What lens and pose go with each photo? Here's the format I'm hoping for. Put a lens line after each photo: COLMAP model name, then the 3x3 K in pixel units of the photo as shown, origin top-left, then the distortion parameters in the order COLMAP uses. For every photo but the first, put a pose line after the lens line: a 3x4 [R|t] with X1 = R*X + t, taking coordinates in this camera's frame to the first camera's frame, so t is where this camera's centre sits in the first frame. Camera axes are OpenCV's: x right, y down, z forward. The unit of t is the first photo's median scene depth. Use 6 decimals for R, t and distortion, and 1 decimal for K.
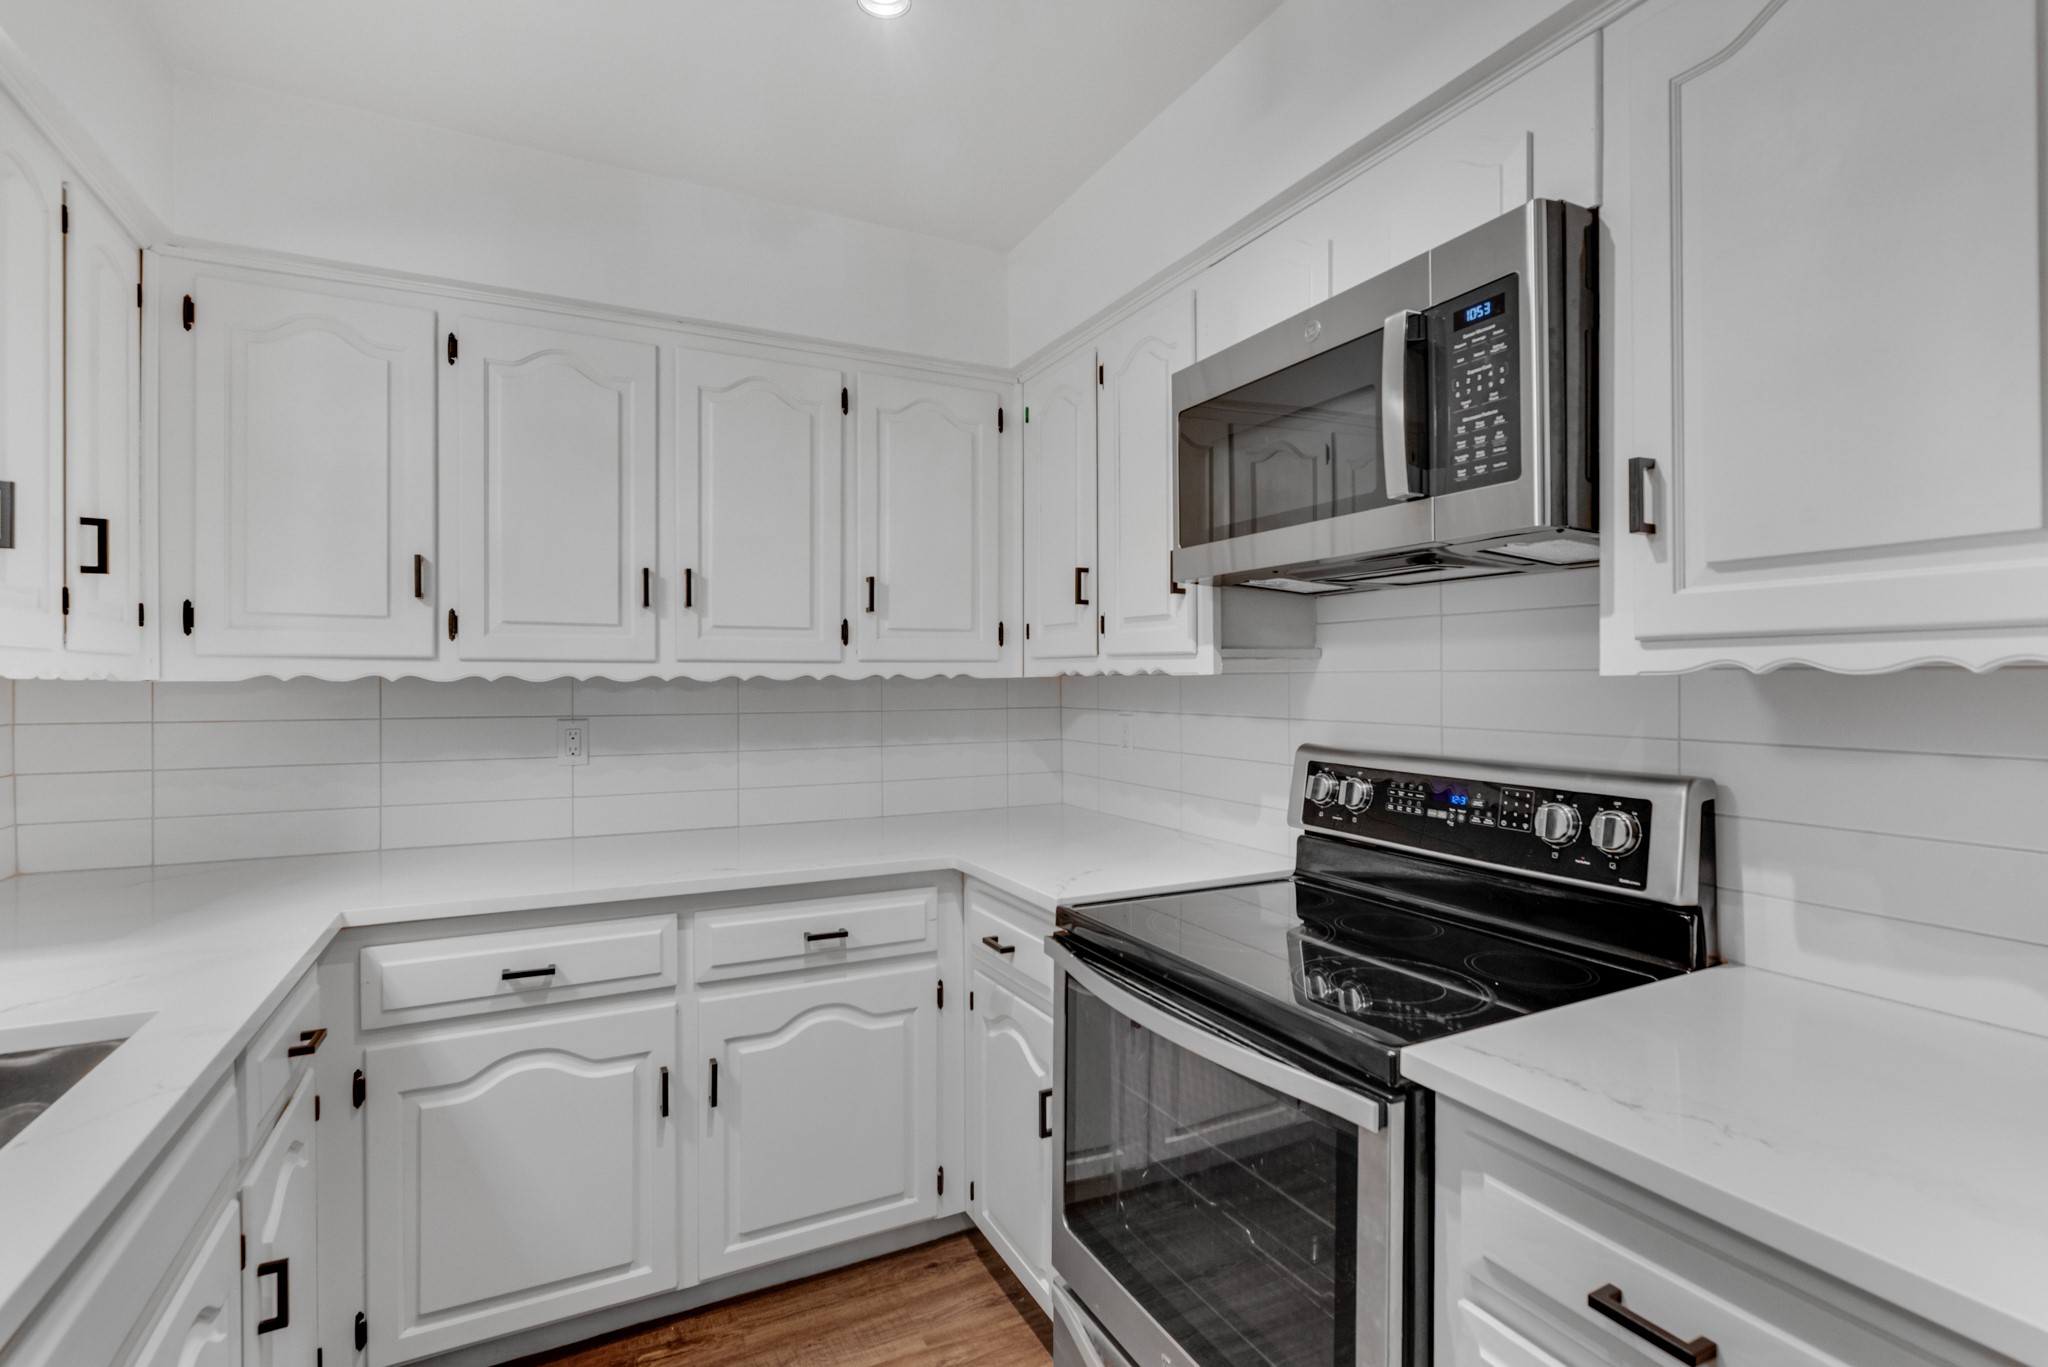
lens RADIAL K [[947.1, 0, 1020.2], [0, 947.1, 682.9], [0, 0, 1]] dist [-0.005894, -0.000010]
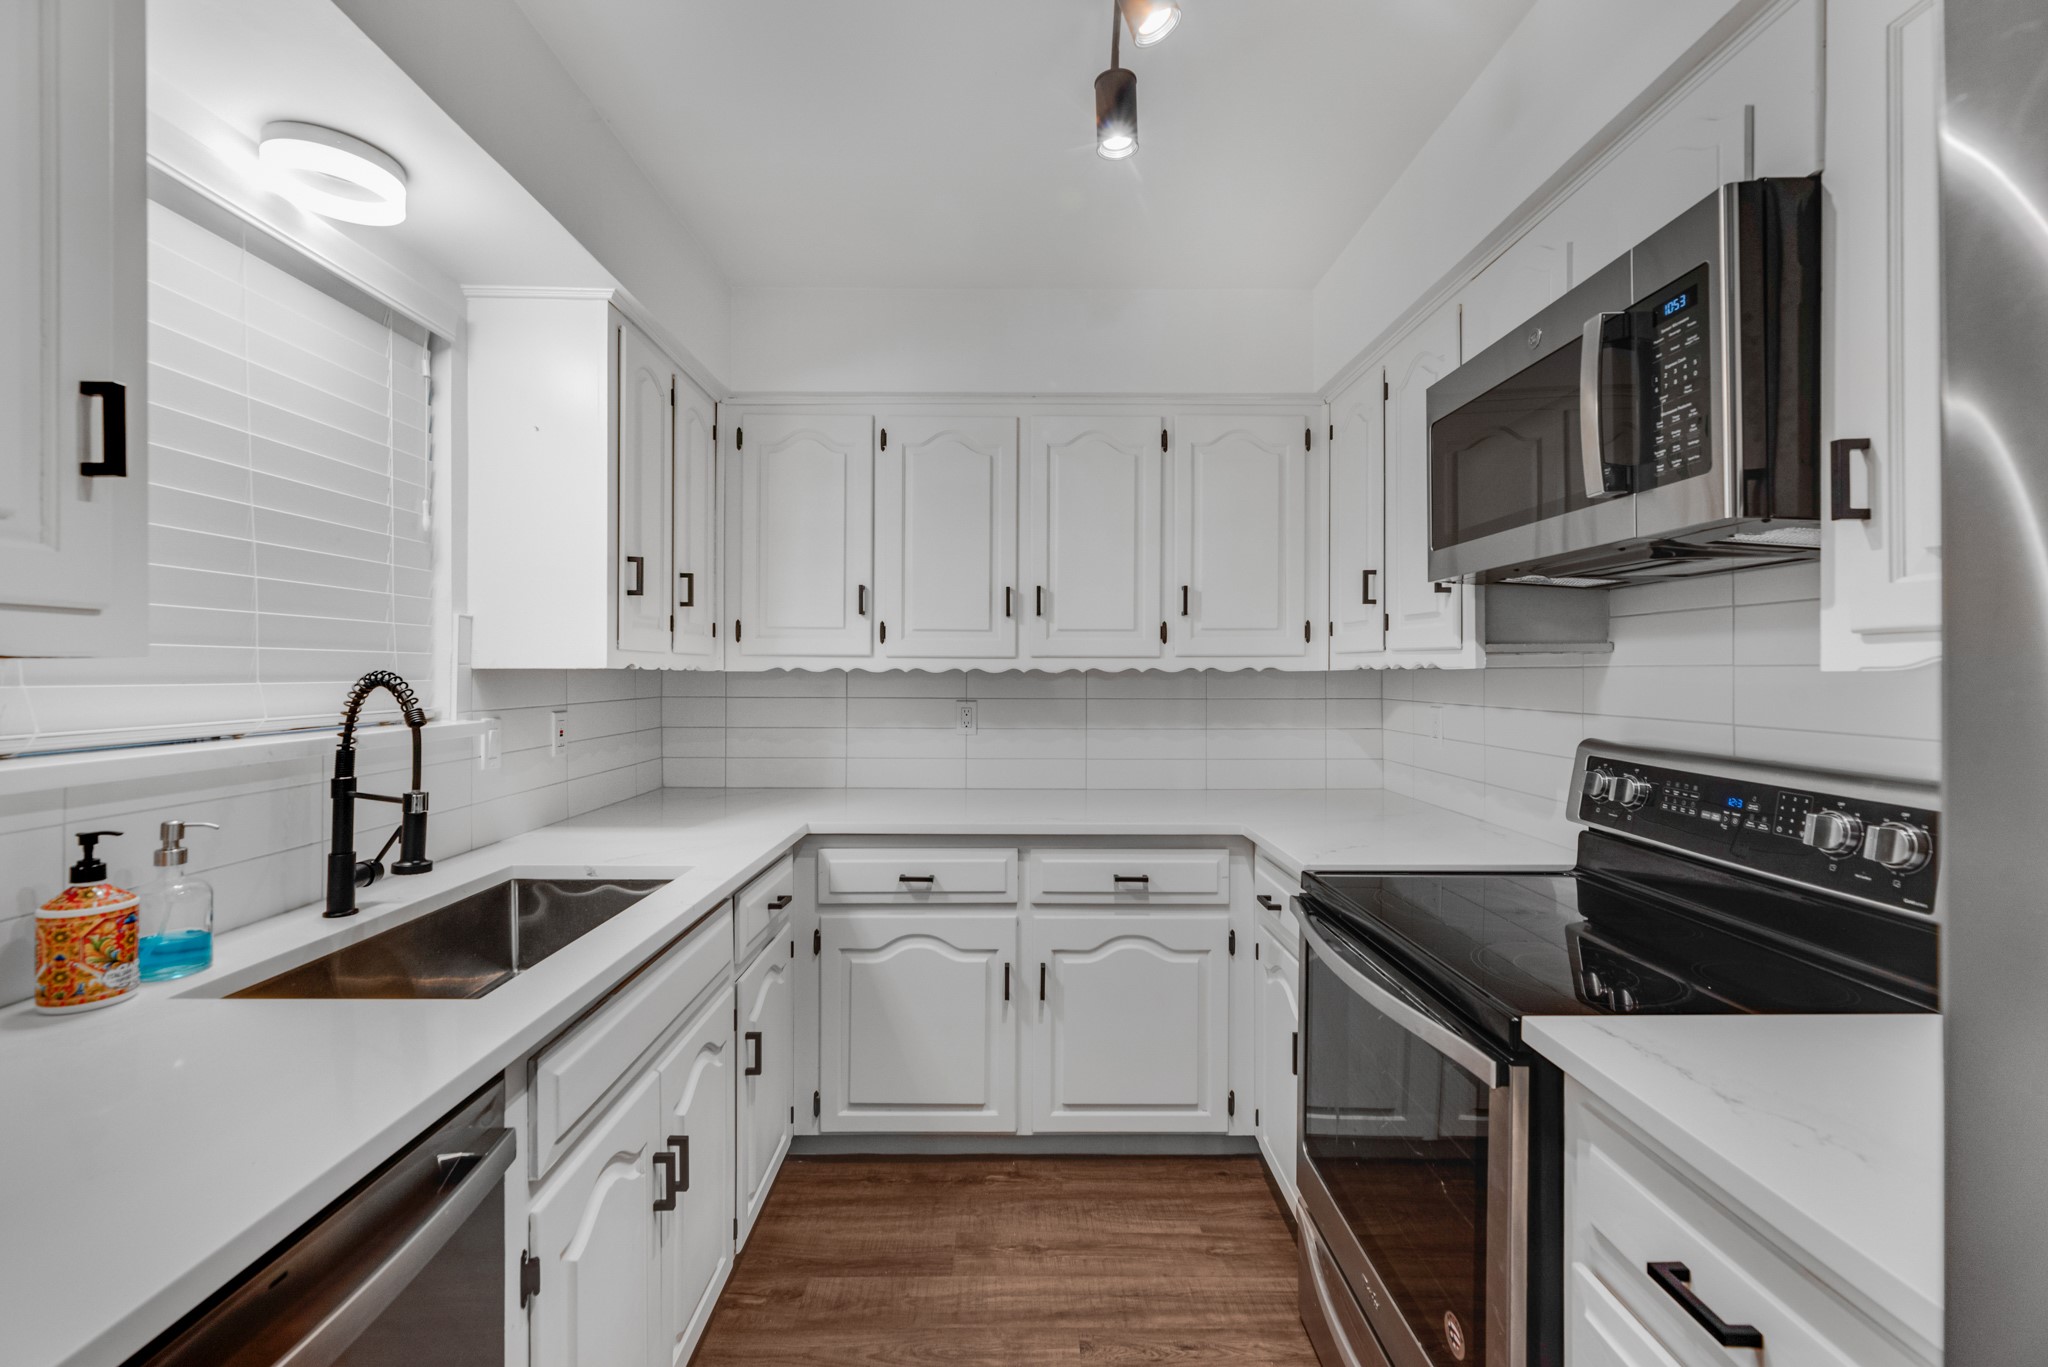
lens RADIAL K [[860.6, 0, 1020.1], [0, 860.6, 669.2], [0, 0, 1]] dist [-0.001969, -0.001124]
pose [[0.893421, 0.002874, -0.449211, 0.192670], [-0.005401, 0.999976, -0.004345, -0.001416], [0.449188, 0.006308, 0.893415, -0.079678]]
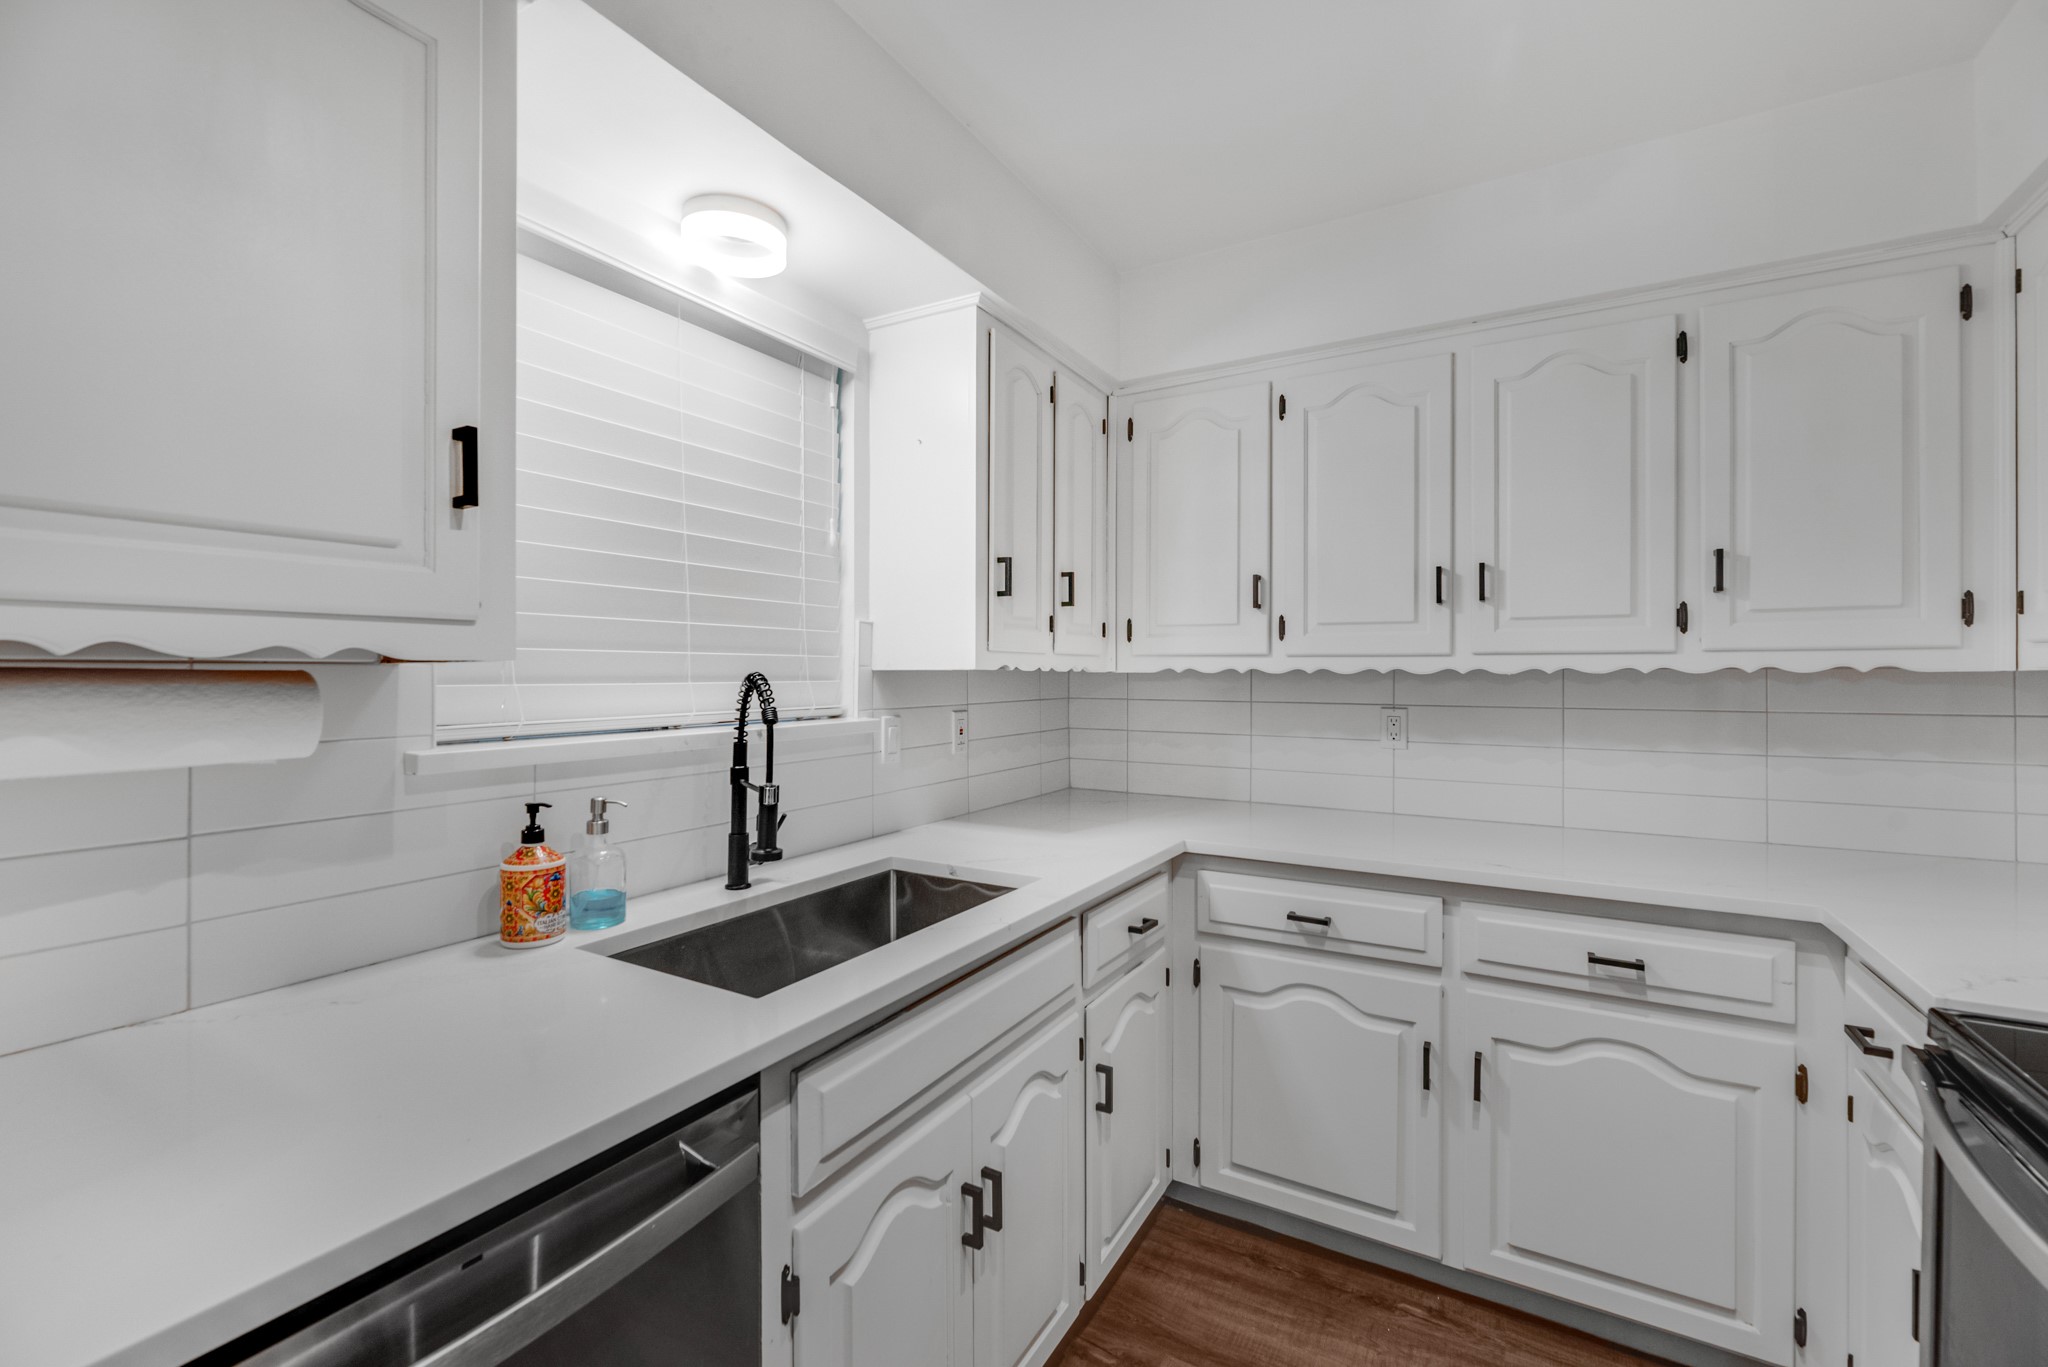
lens RADIAL K [[860.6, 0, 1031.2], [0, 860.6, 668.7], [0, 0, 1]] dist [-0.001969, -0.001124]
pose [[0.542258, -0.000423, -0.840212, 0.197965], [-0.004947, 0.999981, -0.003697, -0.001957], [0.840197, 0.006161, 0.542246, 0.117841]]
